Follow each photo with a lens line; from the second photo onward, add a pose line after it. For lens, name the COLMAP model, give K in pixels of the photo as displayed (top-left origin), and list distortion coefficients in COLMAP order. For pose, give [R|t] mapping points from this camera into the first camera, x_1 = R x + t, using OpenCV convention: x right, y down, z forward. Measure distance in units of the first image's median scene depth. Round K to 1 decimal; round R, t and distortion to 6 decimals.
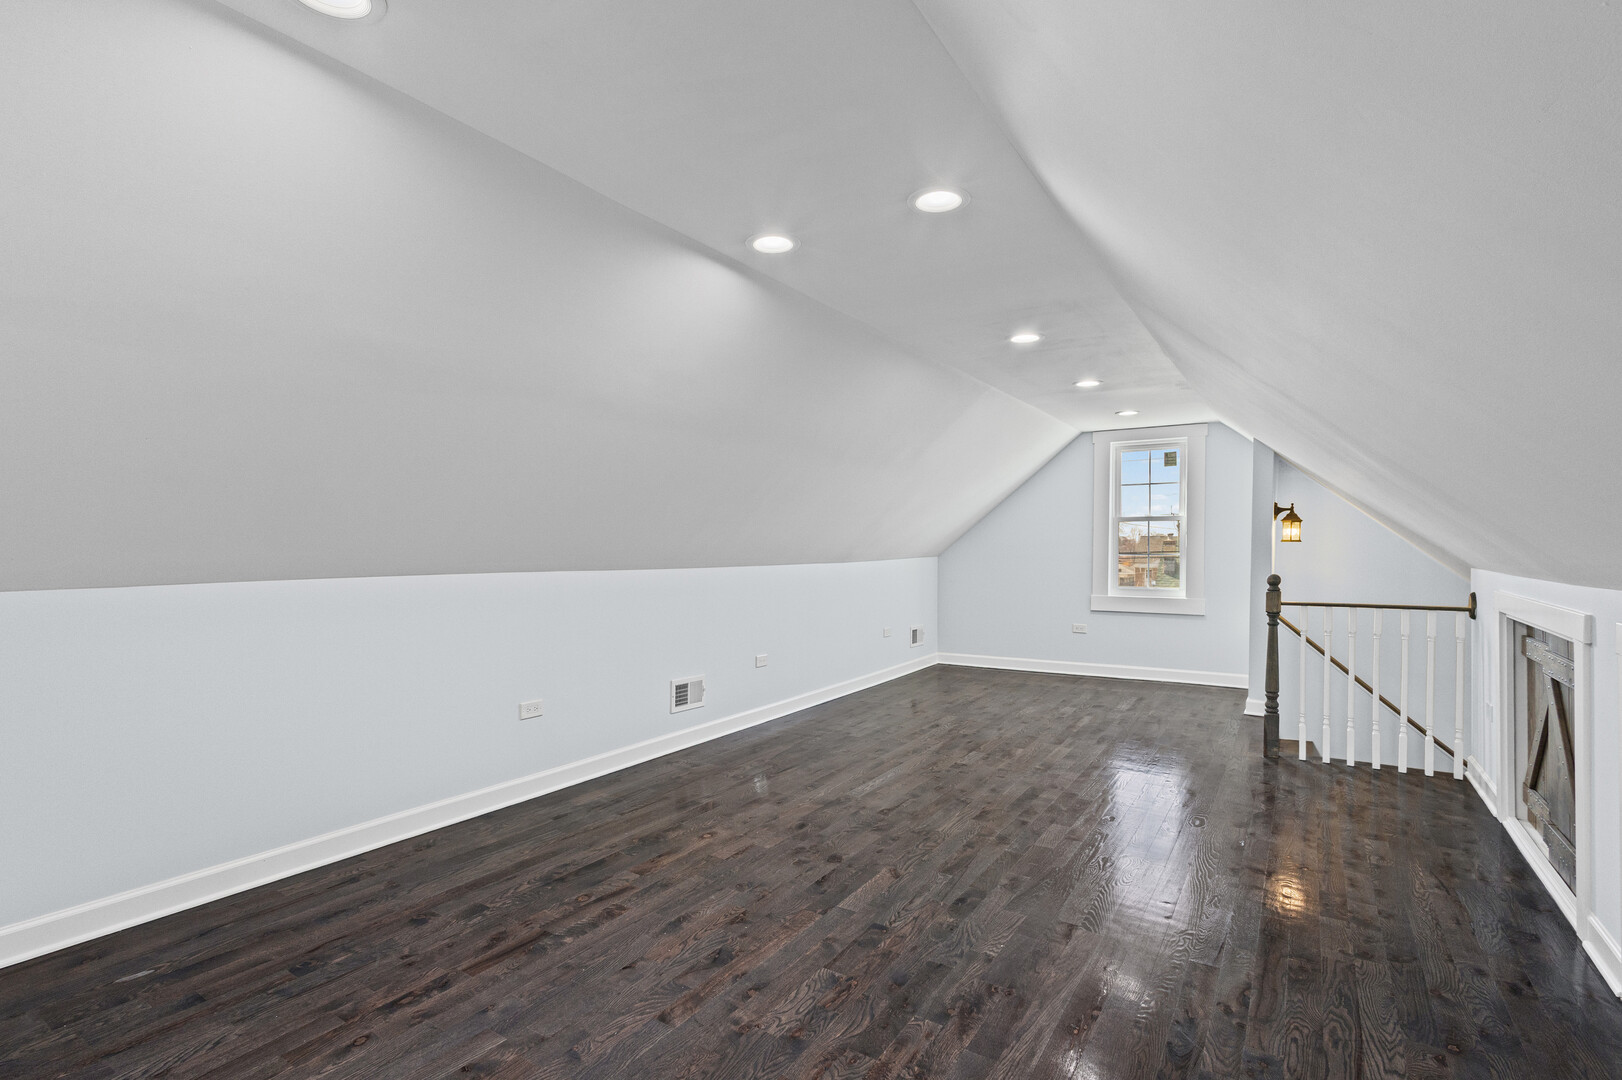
lens RADIAL K [[751.0, 0, 814.0], [0, 751.0, 542.0], [0, 0, 1]] dist [0.010438, -0.000733]
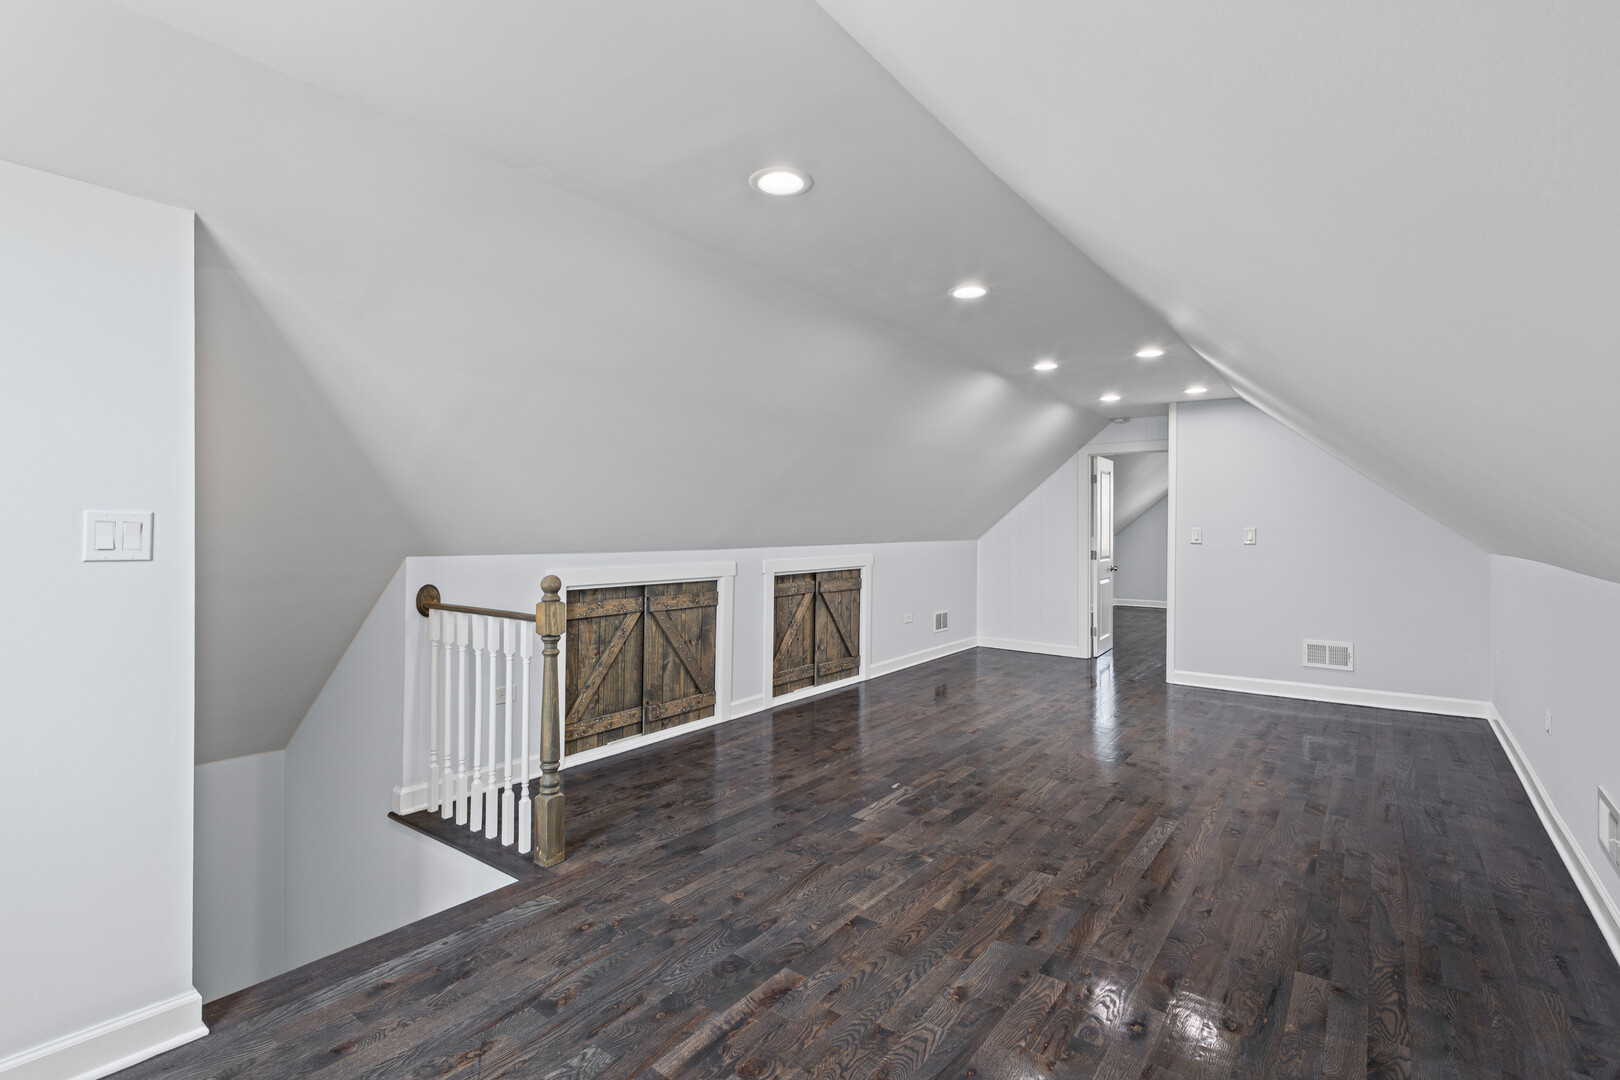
lens RADIAL K [[750.1, 0, 806.8], [0, 750.1, 536.4], [0, 0, 1]] dist [0.010438, -0.000733]
pose [[-0.997365, -0.005080, 0.072372, 0.428786], [-0.004749, 0.999977, 0.004747, 0.007303], [-0.072394, 0.004390, -0.997366, 1.998342]]
